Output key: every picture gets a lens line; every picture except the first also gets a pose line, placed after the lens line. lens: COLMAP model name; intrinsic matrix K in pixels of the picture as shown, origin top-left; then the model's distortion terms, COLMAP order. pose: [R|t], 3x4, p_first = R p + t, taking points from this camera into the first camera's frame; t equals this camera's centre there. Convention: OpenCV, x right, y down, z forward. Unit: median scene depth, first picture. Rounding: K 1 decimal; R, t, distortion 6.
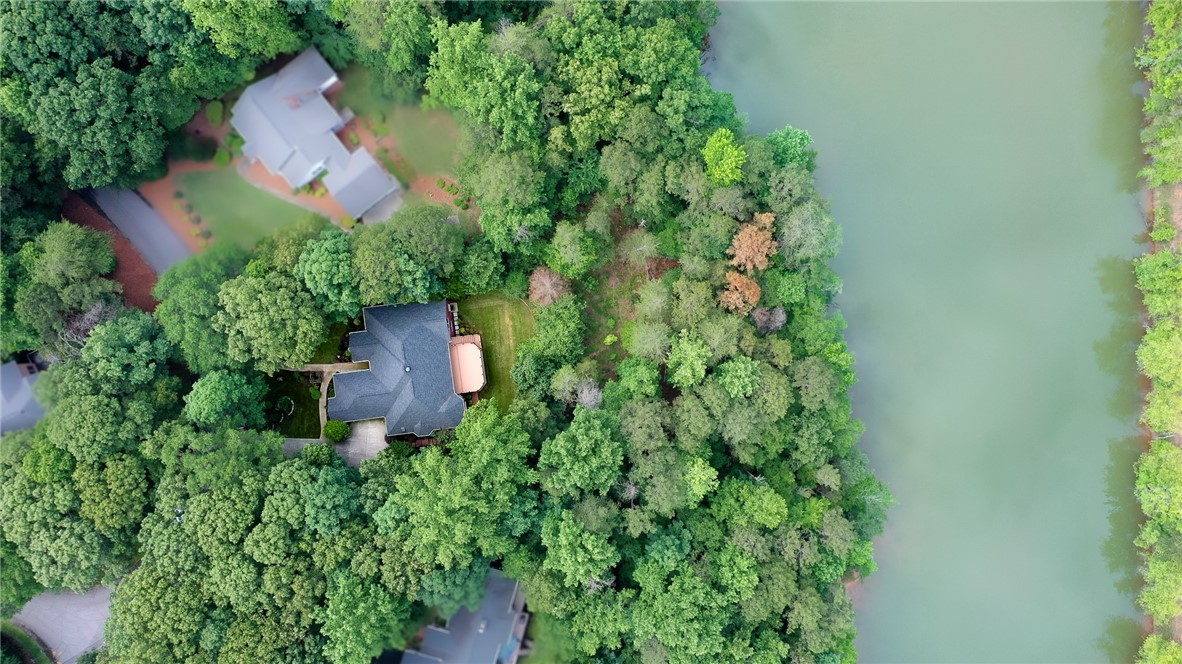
lens RADIAL K [[964.0, 0, 593.3], [0, 964.0, 331.9], [0, 0, 1]] dist [-0.016266, 0.014865]
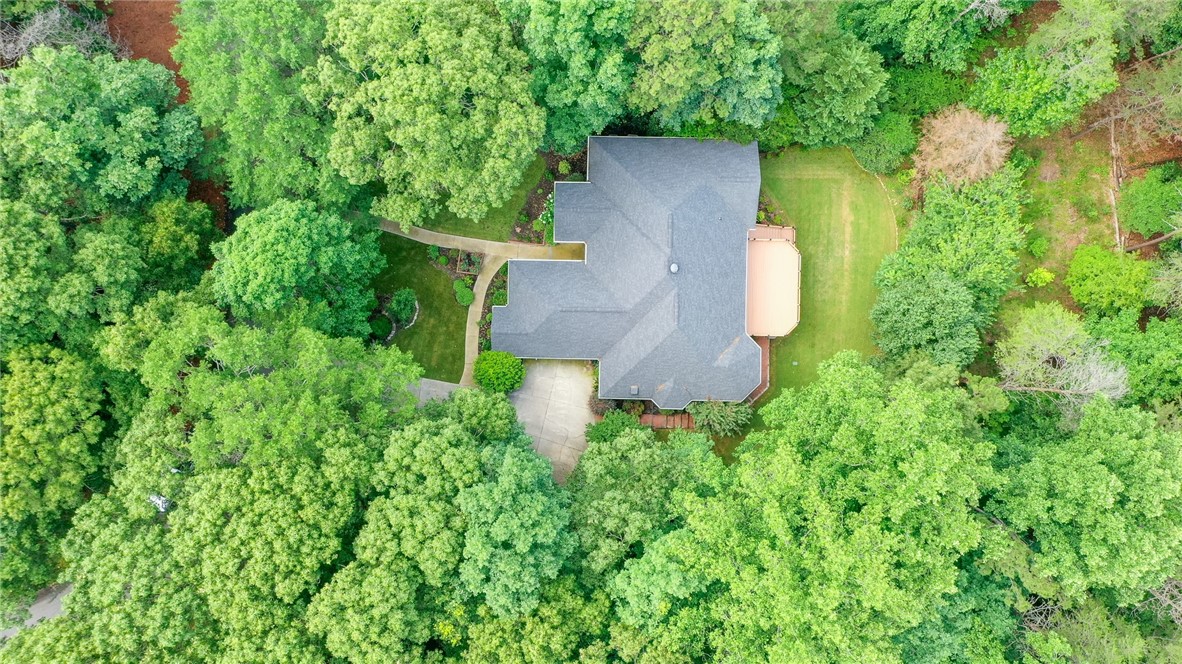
lens RADIAL K [[964.0, 0, 589.3], [0, 964.0, 333.2], [0, 0, 1]] dist [-0.016266, 0.014865]
pose [[0.988884, 0.148135, -0.012845, -0.248539], [-0.147984, 0.988917, 0.011981, 0.079626], [0.014477, -0.009947, 0.999846, 0.573090]]
